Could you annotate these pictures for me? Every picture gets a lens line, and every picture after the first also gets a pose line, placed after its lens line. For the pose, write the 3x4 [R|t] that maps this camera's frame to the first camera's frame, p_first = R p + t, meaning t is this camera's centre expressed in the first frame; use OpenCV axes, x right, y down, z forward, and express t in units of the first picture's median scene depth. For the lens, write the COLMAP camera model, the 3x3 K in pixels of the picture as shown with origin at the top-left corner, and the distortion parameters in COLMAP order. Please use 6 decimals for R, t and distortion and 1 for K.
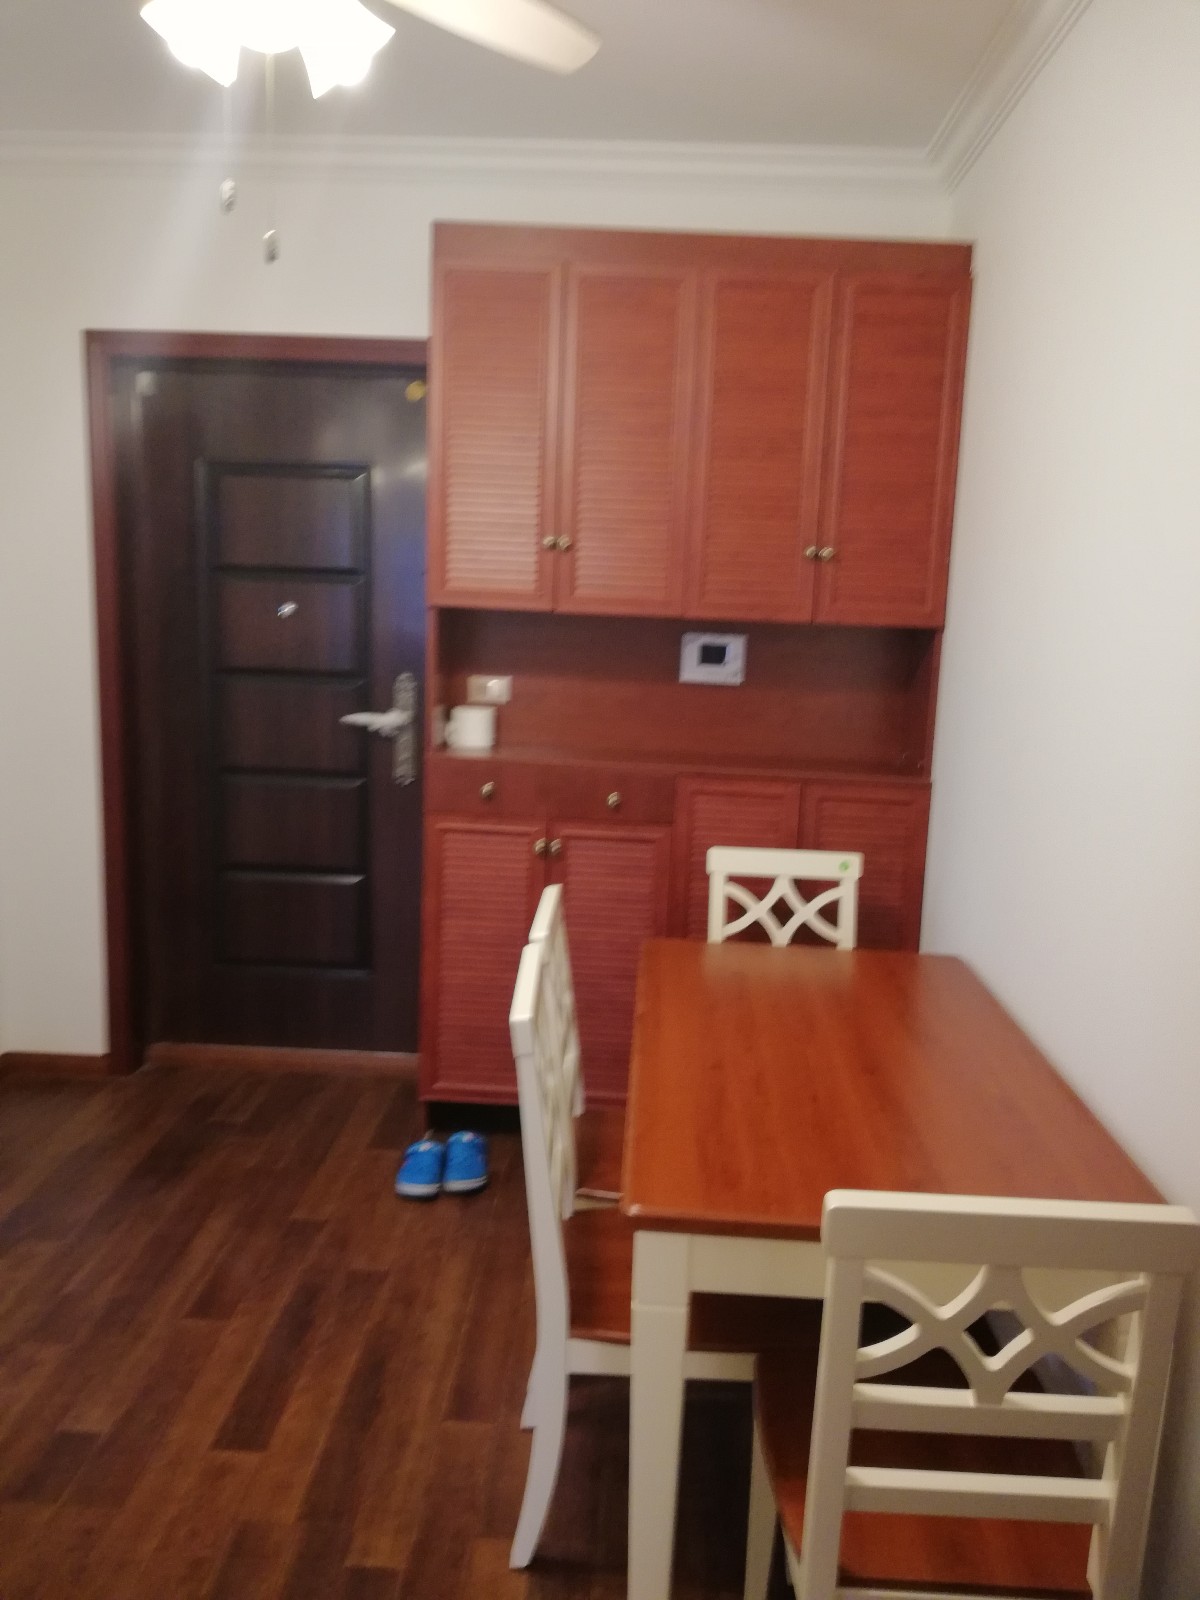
lens RADIAL K [[1200.8, 0, 598.9], [0, 1200.8, 807.3], [0, 0, 1]] dist [0.010414, 0.000811]
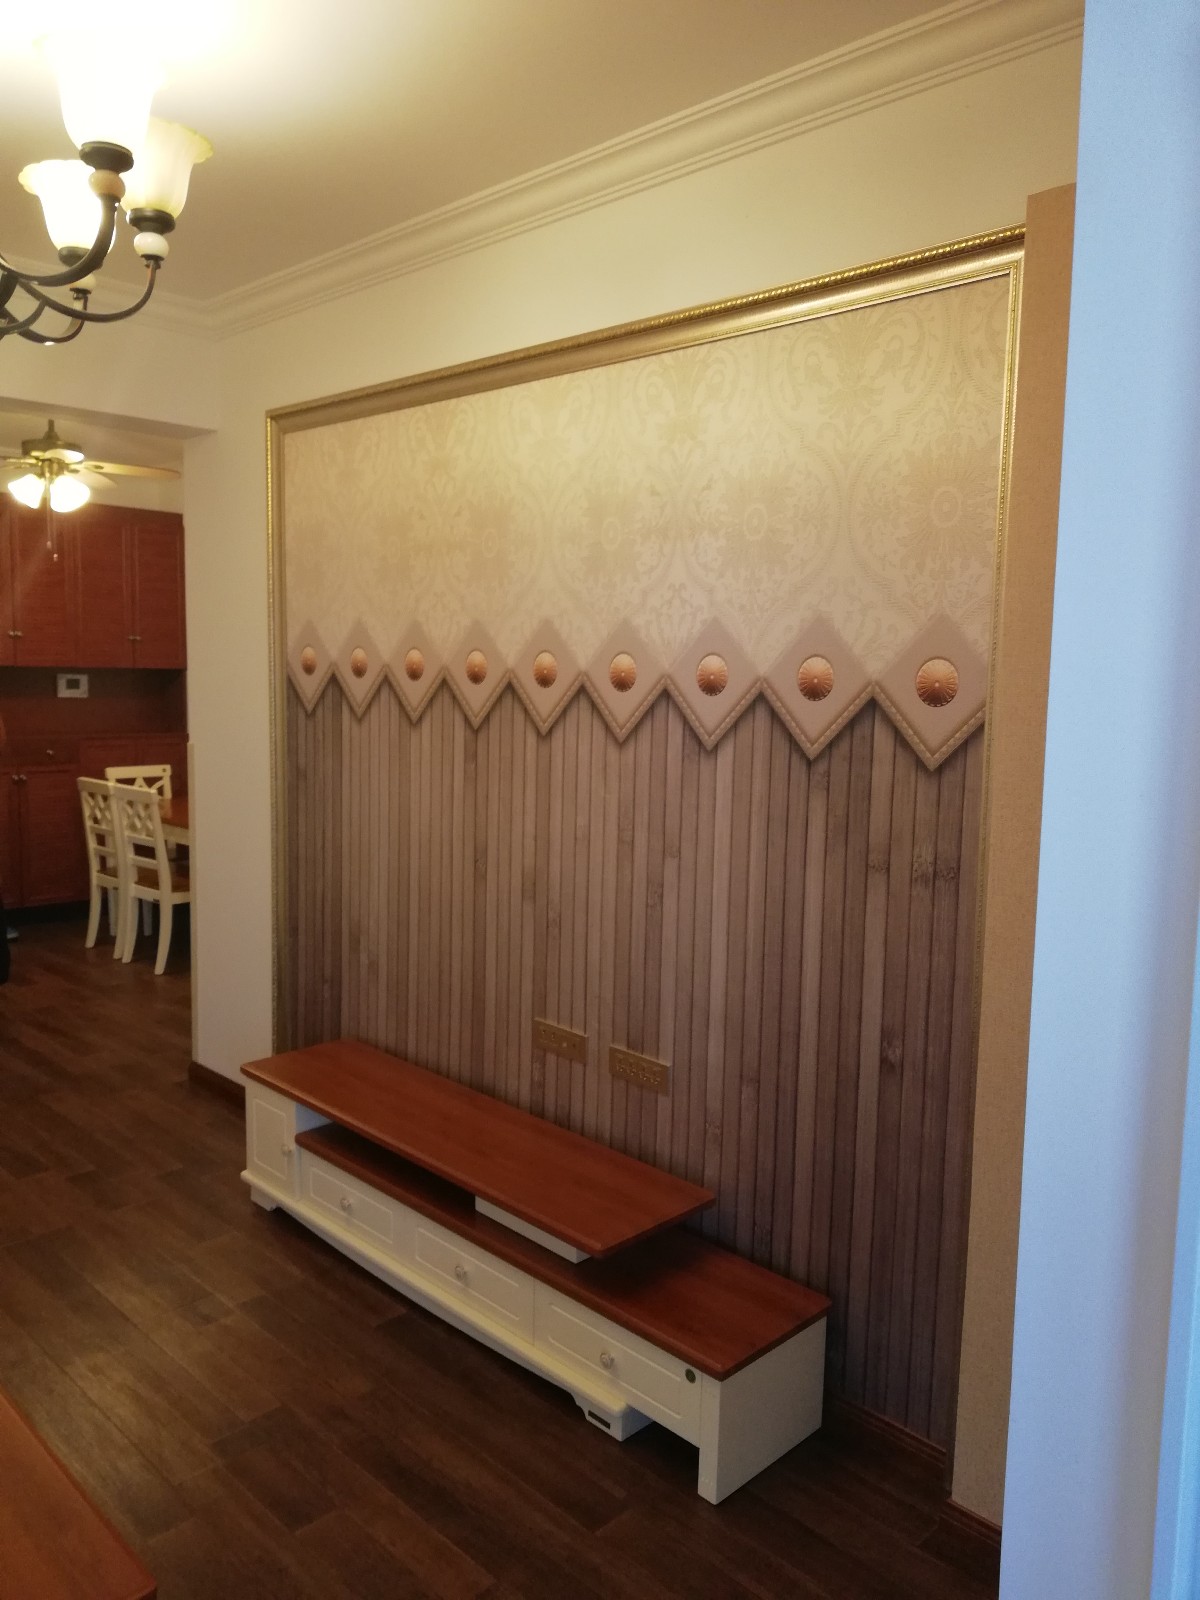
lens RADIAL K [[1200.8, 0, 601.1], [0, 1200.8, 800.4], [0, 0, 1]] dist [0.010414, 0.000811]
pose [[0.678788, -0.106469, 0.726575, -0.891080], [0.126863, 0.991559, 0.026779, 0.145783], [-0.723292, 0.073998, 0.686566, -1.179184]]
